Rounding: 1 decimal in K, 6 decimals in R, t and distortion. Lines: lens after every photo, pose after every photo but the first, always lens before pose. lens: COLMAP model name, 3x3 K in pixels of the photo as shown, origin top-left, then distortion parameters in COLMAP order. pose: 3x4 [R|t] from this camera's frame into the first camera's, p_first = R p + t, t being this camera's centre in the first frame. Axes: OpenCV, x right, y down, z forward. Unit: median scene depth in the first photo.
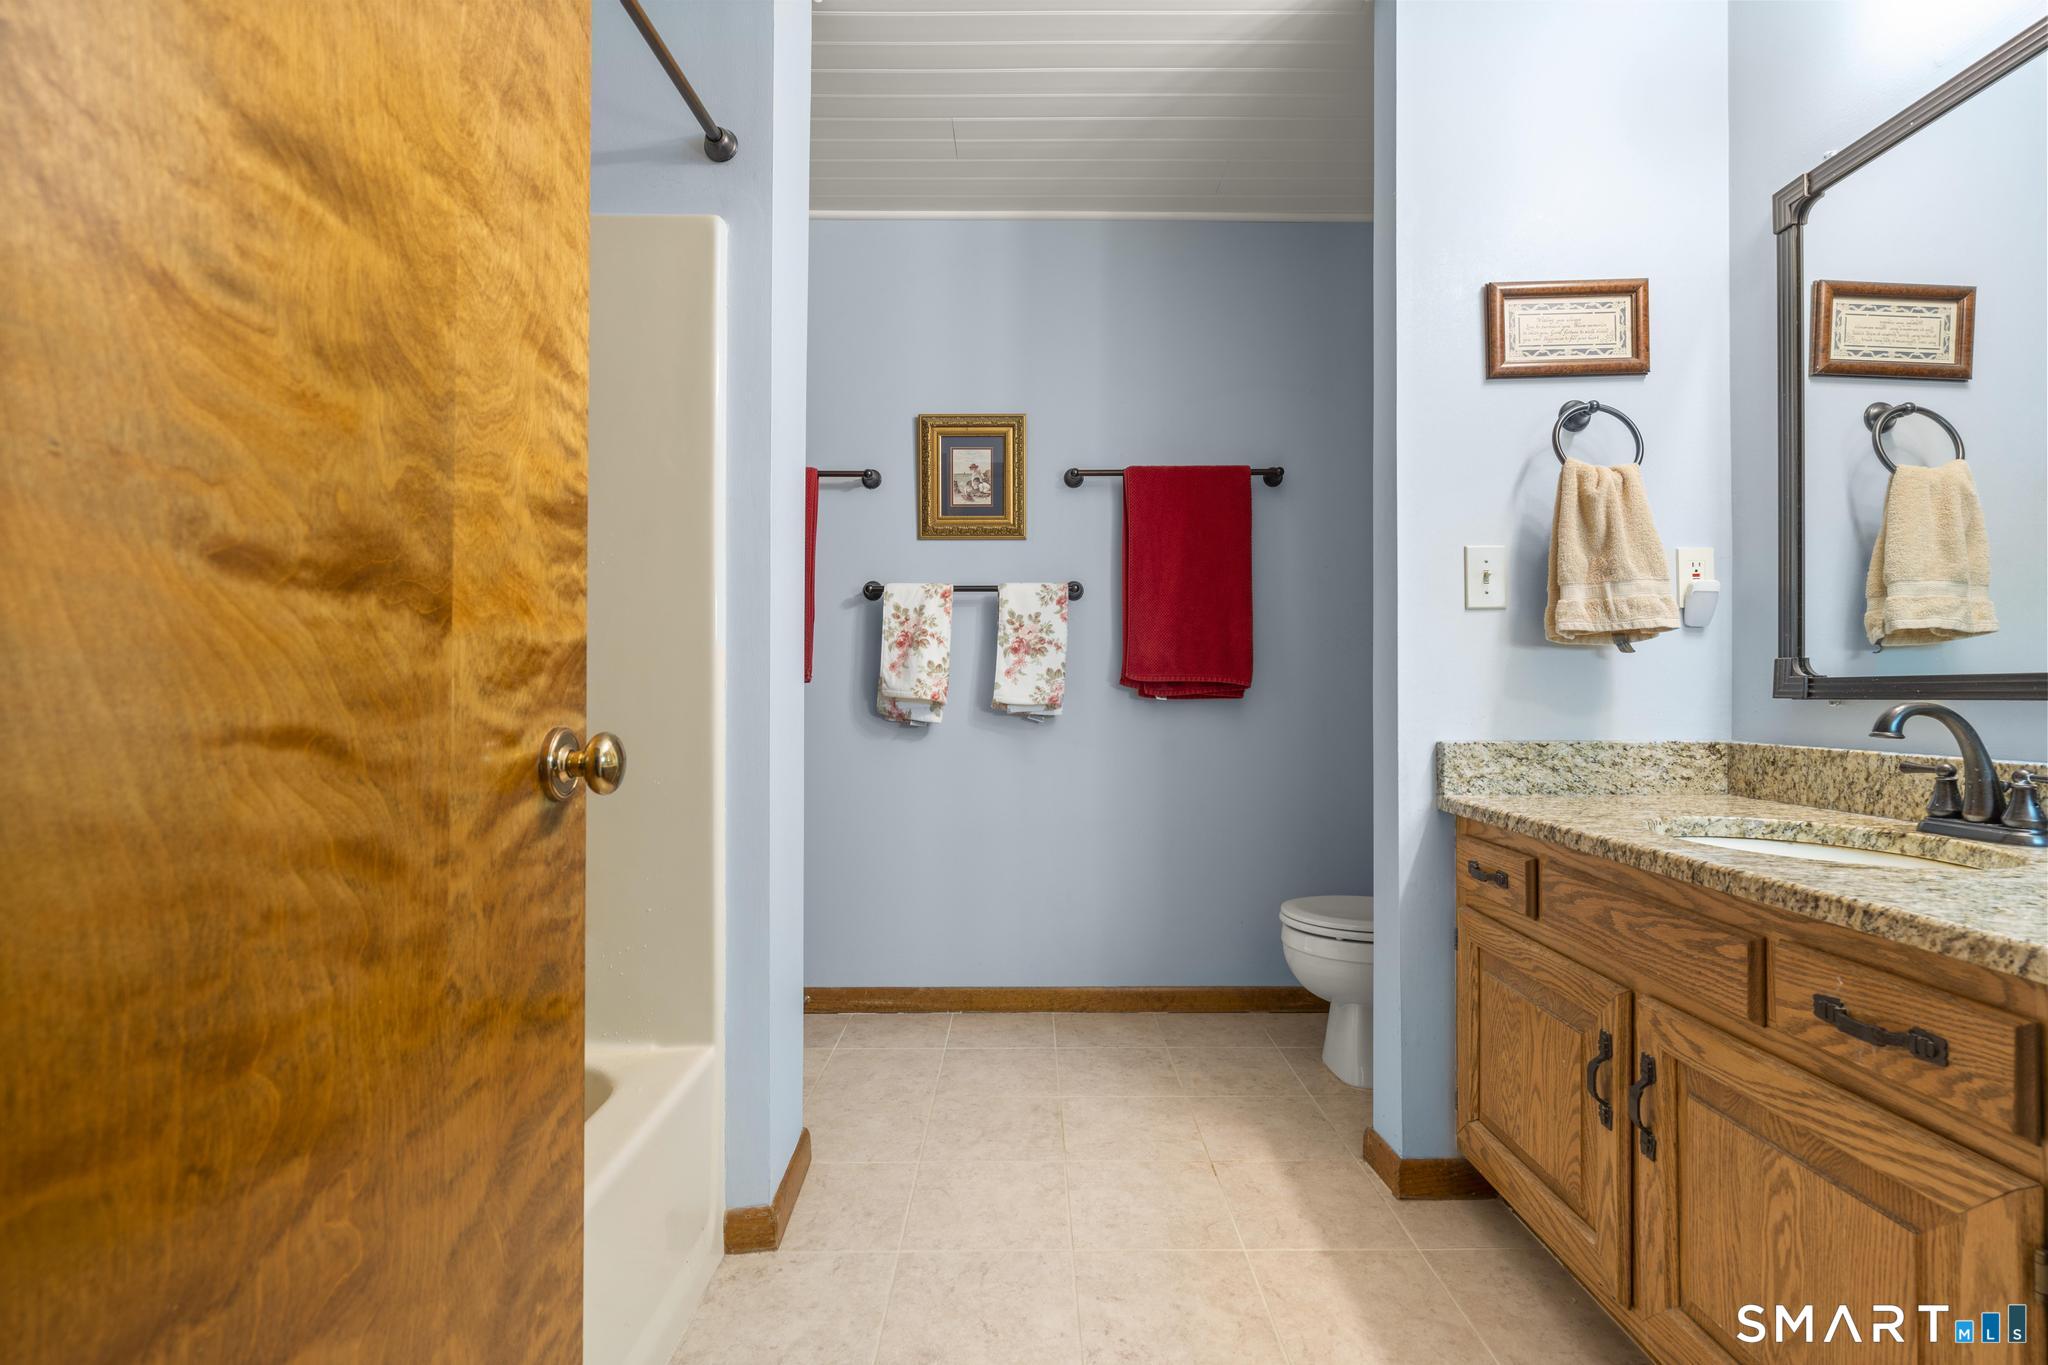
lens RADIAL K [[923.9, 0, 1022.0], [0, 923.9, 681.9], [0, 0, 1]] dist [-0.007043, 0.003730]
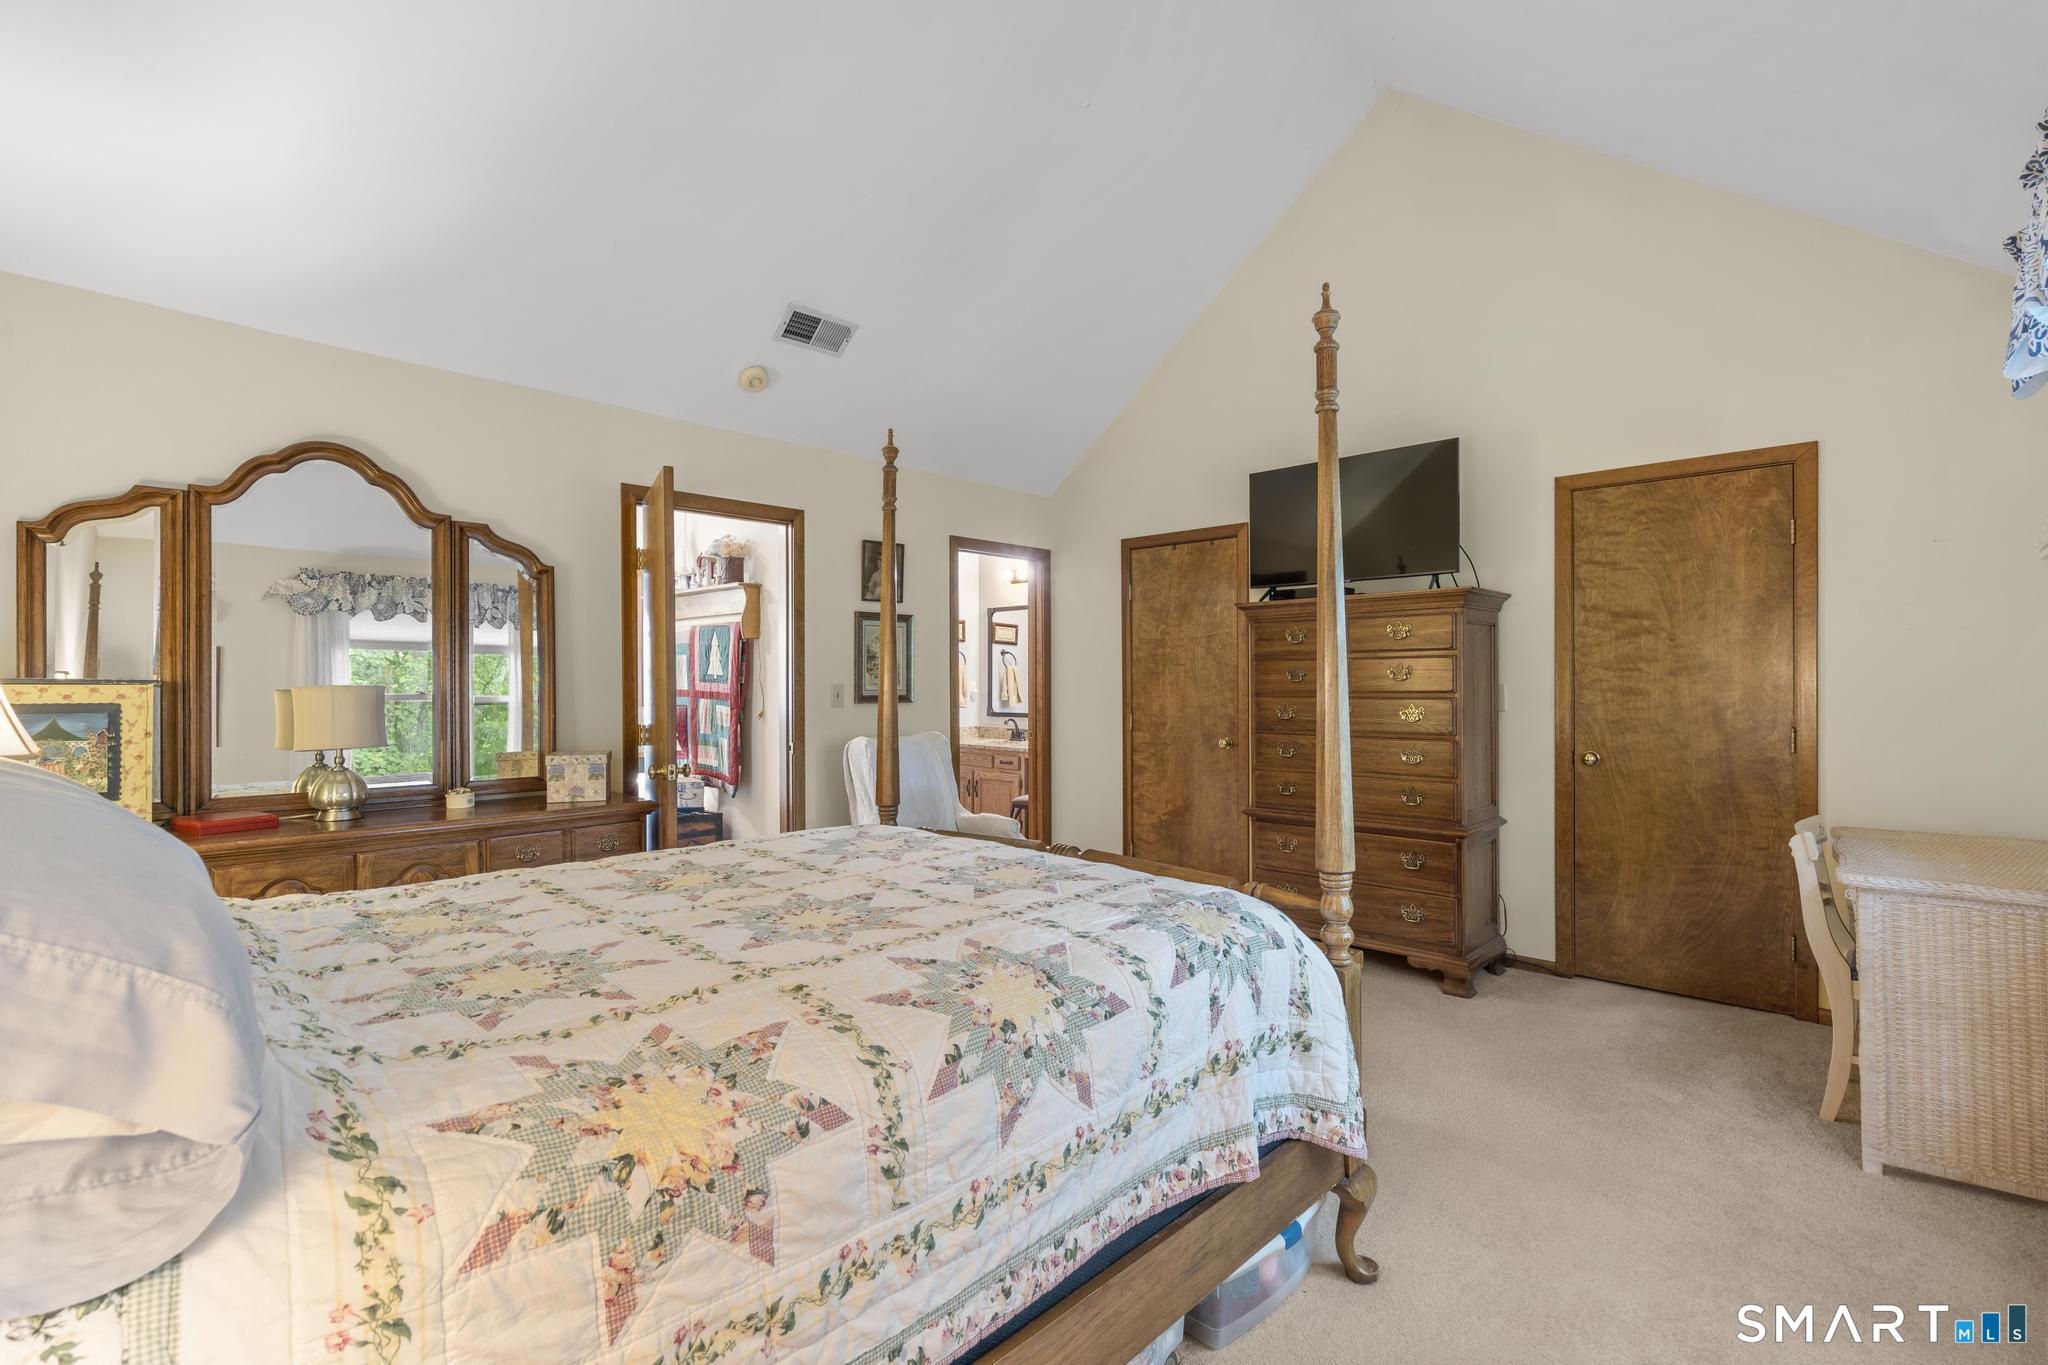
lens RADIAL K [[923.9, 0, 1024.2], [0, 923.9, 680.9], [0, 0, 1]] dist [-0.007043, 0.003730]
pose [[0.697845, 0.001478, 0.716248, -3.138105], [-0.009051, 0.999936, 0.006755, -0.253568], [-0.716192, -0.011197, 0.697814, -3.131467]]
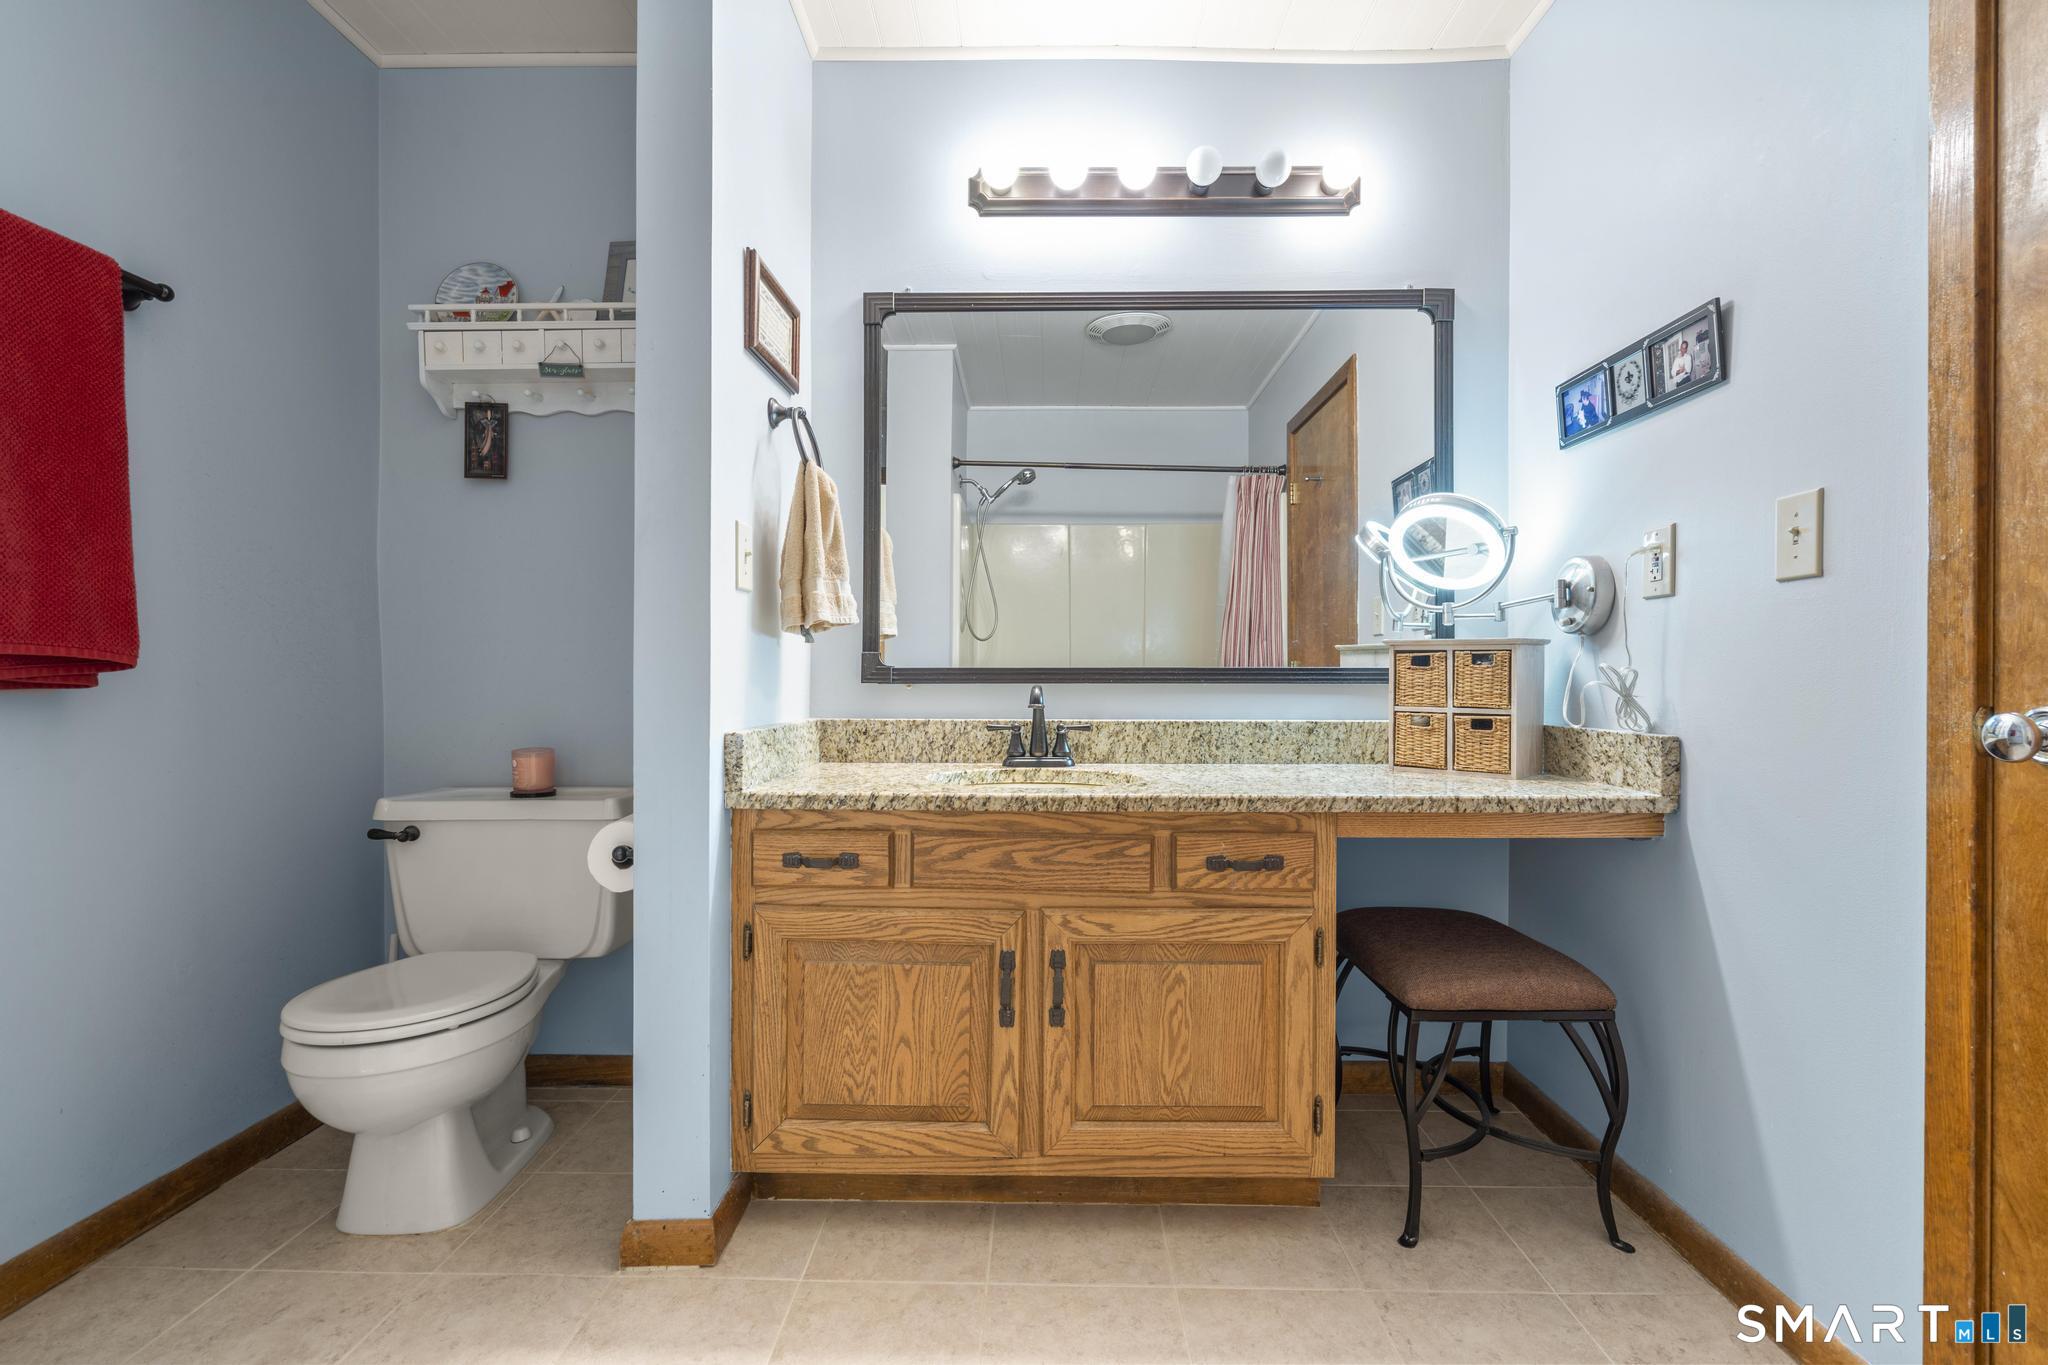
lens RADIAL K [[923.9, 0, 1032.0], [0, 923.9, 681.5], [0, 0, 1]] dist [-0.007043, 0.003730]
pose [[0.008354, -0.003235, 0.999960, -0.627032], [-0.013592, 0.999902, 0.003348, 0.010007], [-0.999873, -0.013620, 0.008309, 0.977118]]
